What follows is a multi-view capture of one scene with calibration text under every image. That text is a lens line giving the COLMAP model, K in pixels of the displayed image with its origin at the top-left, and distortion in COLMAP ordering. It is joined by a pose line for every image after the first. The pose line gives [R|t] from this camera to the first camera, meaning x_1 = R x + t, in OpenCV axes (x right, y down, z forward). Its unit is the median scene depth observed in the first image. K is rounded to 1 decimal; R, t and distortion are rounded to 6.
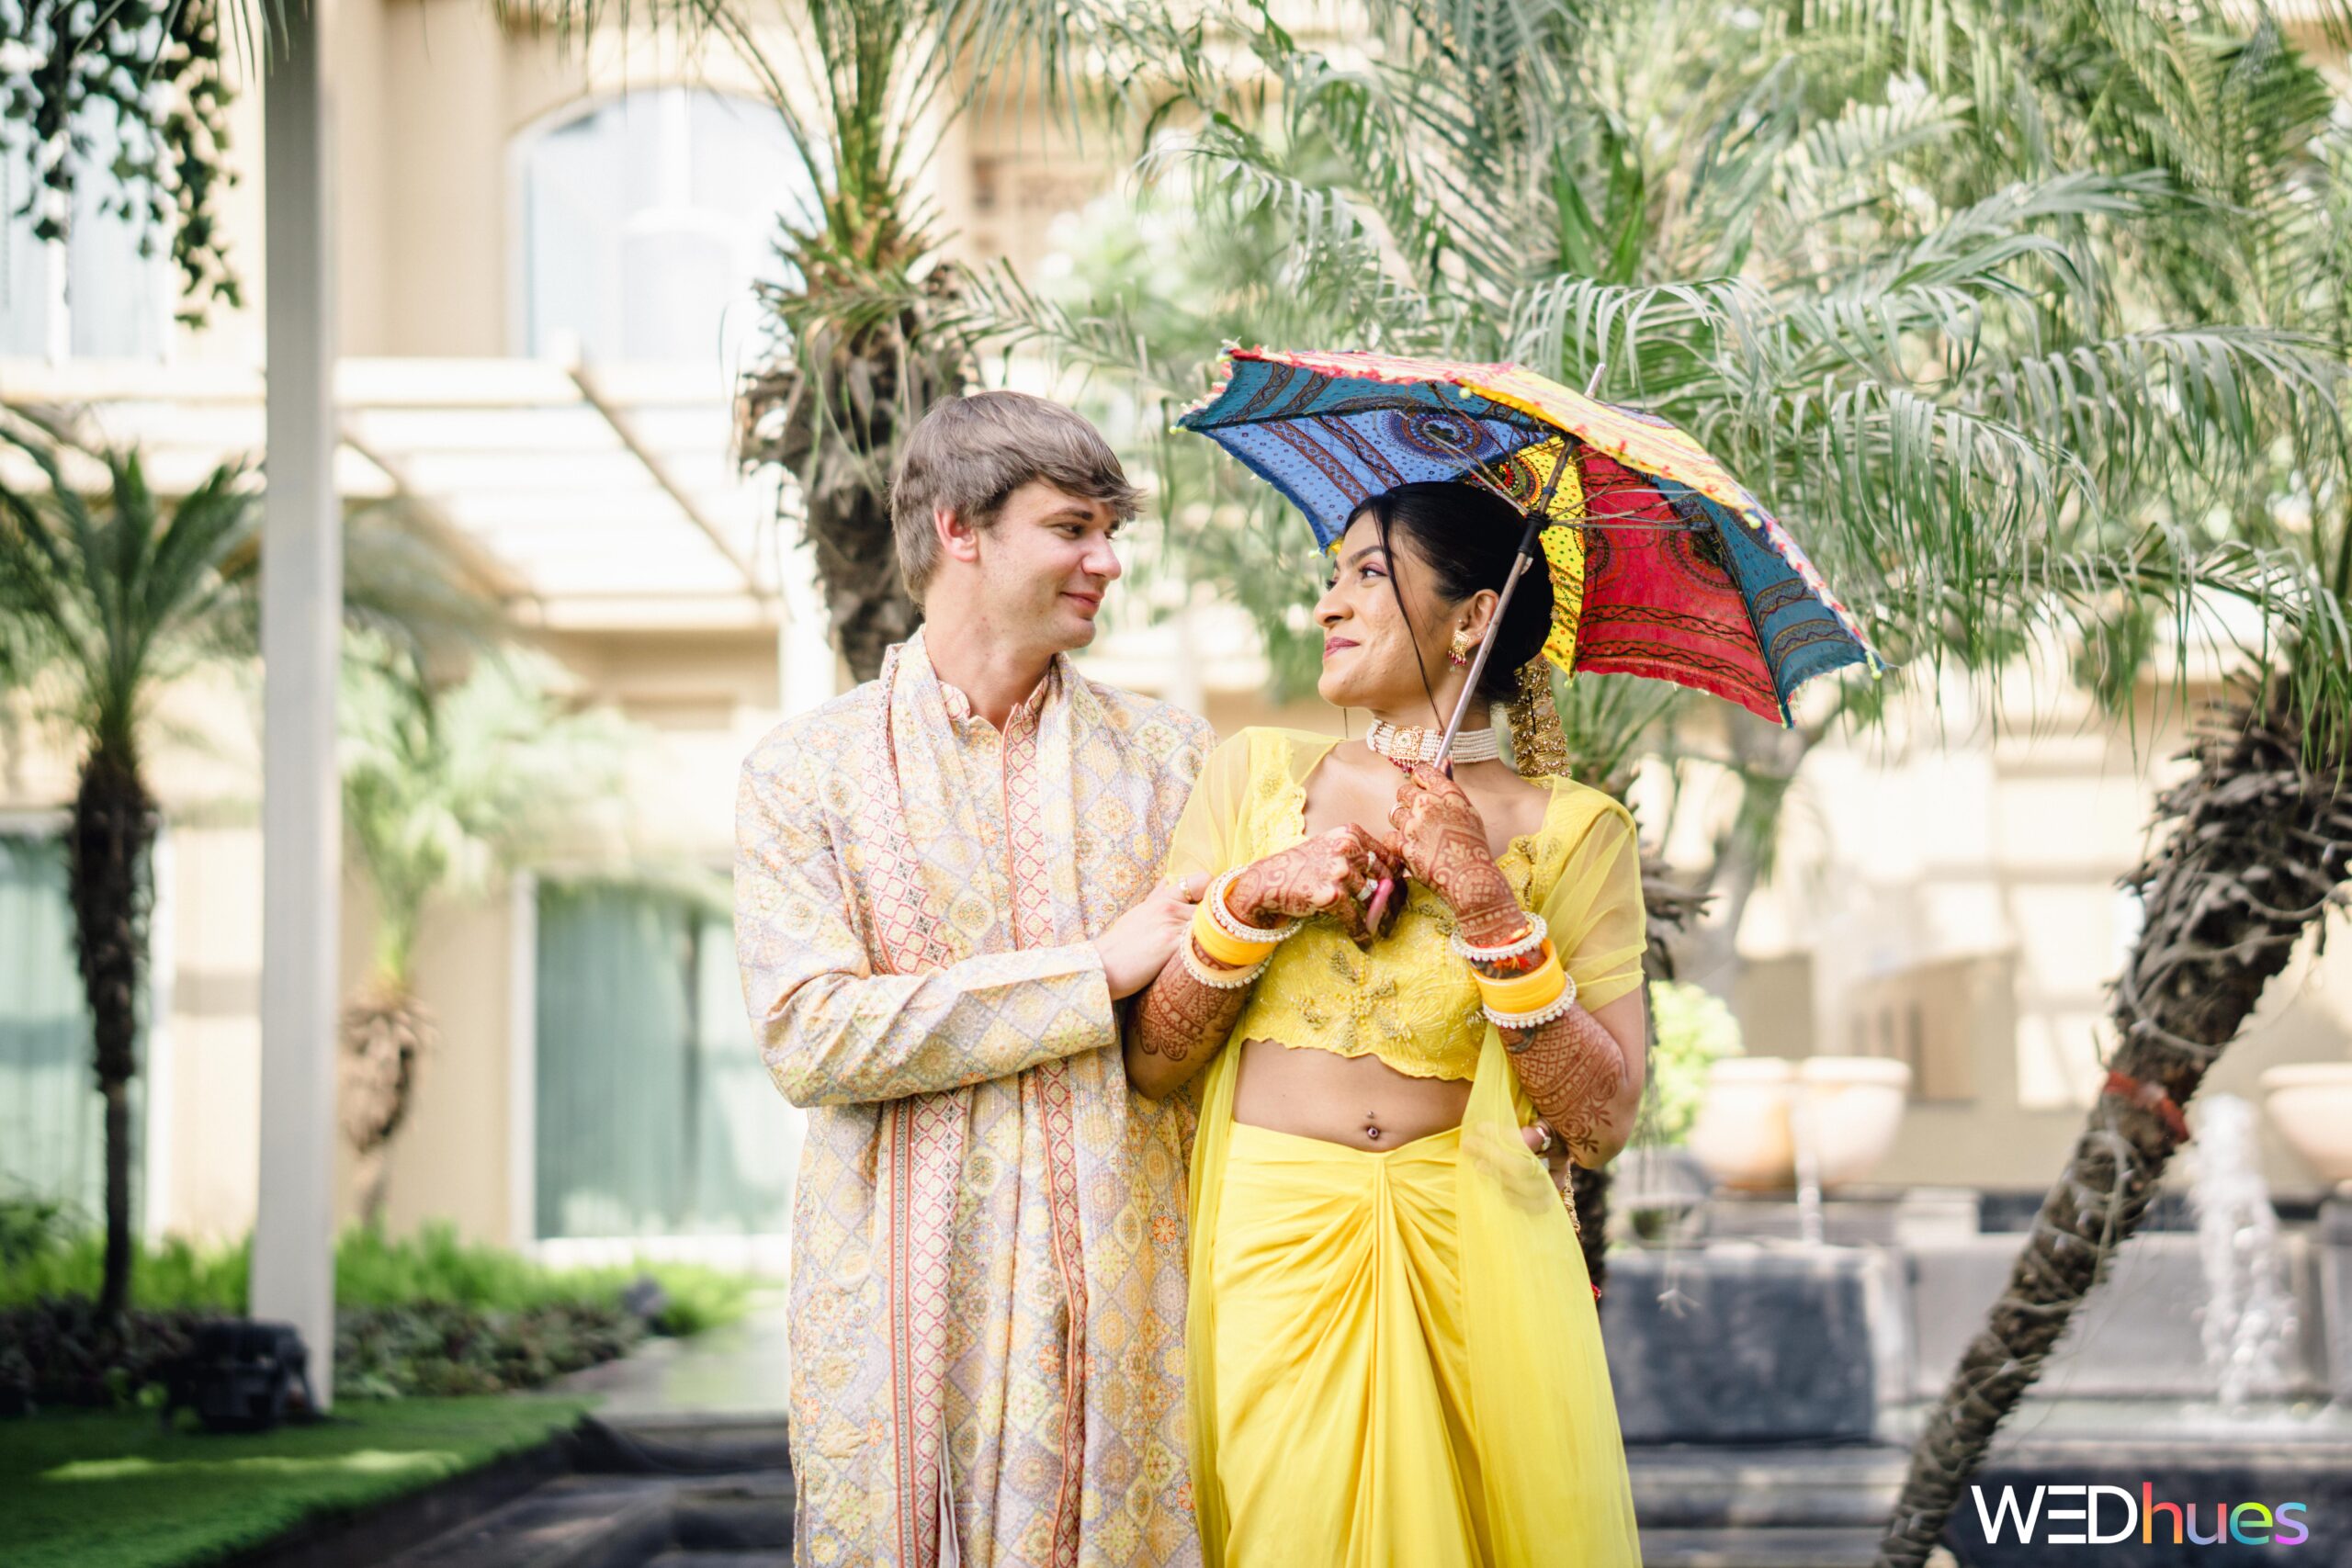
lens RADIAL K [[3381.3, 0, 1327.5], [0, 3381.3, 874.5], [0, 0, 1]] dist [0.233492, -0.018475]
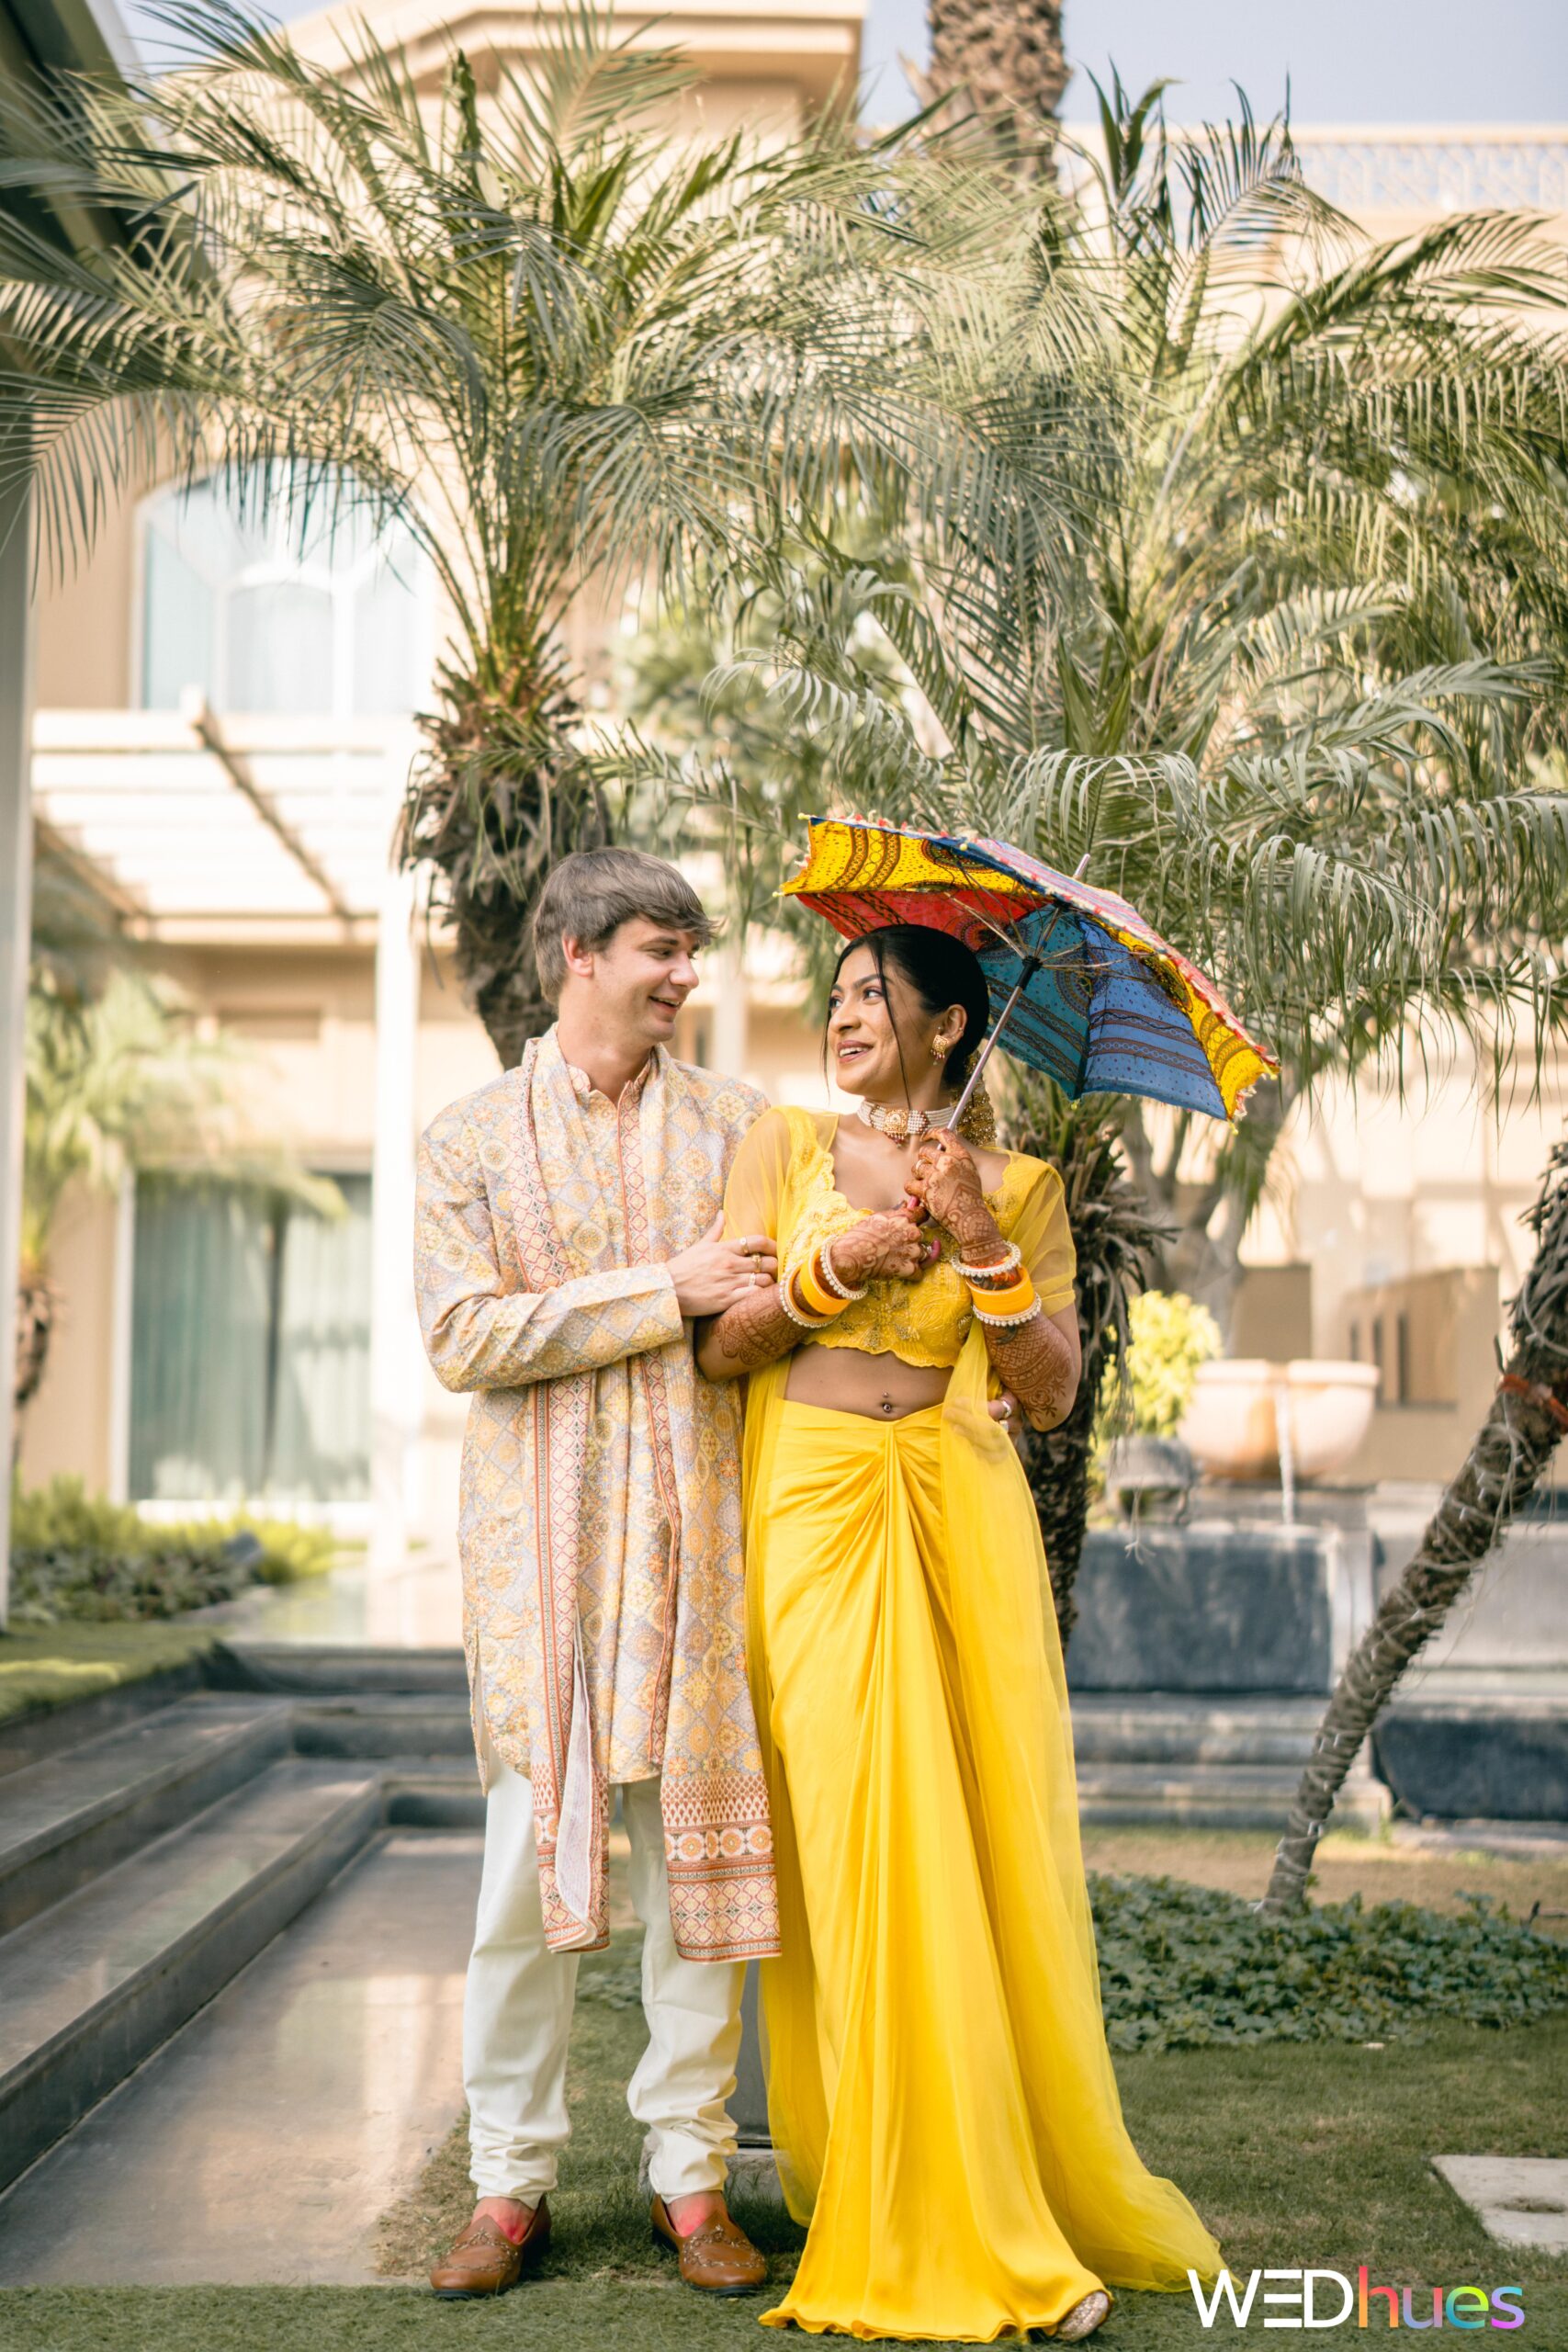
lens RADIAL K [[3302.7, 0, 823.7], [0, 3302.7, 1108.7], [0, 0, 1]] dist [0.103008, -0.019611]
pose [[0.999696, 0.022246, -0.010596, -0.003765], [-0.022454, 0.999550, -0.019899, -0.008369], [0.010149, 0.020131, 0.999746, -0.194246]]
